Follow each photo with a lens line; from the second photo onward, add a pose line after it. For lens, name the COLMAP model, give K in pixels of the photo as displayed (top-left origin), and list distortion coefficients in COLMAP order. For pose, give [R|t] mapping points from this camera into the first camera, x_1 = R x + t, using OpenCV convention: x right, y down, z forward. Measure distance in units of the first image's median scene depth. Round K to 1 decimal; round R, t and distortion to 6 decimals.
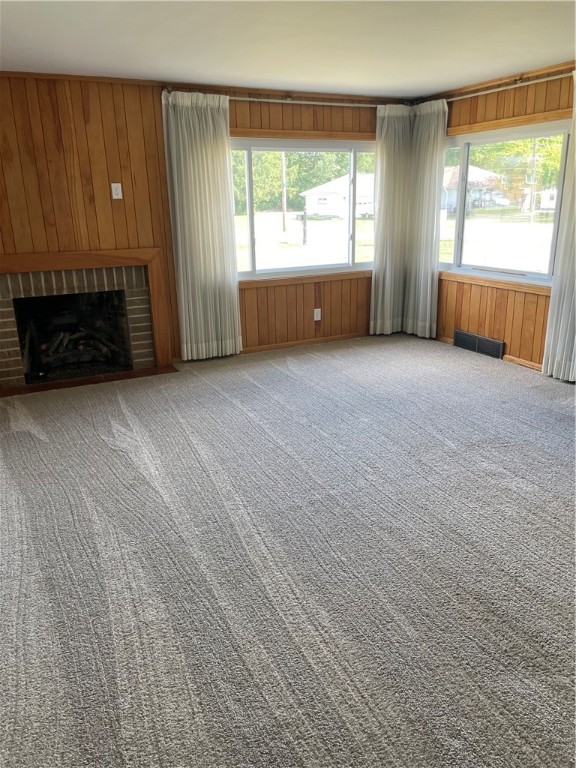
lens RADIAL K [[584.9, 0, 288.6], [0, 584.9, 383.1], [0, 0, 1]] dist [-0.006960, -0.017880]
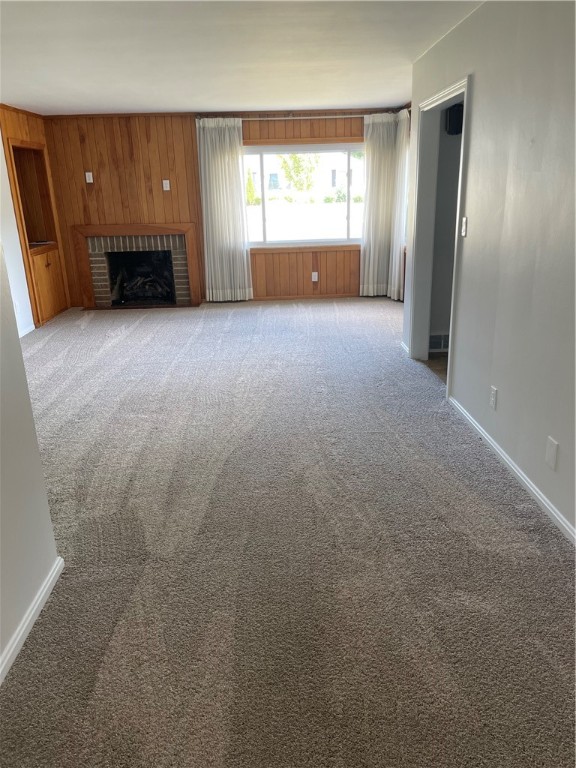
lens RADIAL K [[584.9, 0, 288.4], [0, 584.9, 386.1], [0, 0, 1]] dist [-0.006960, -0.017880]
pose [[0.908871, 0.125614, -0.397711, 0.636556], [-0.115128, 0.992079, 0.050244, 0.078962], [0.400872, 0.000123, 0.916134, -0.270375]]
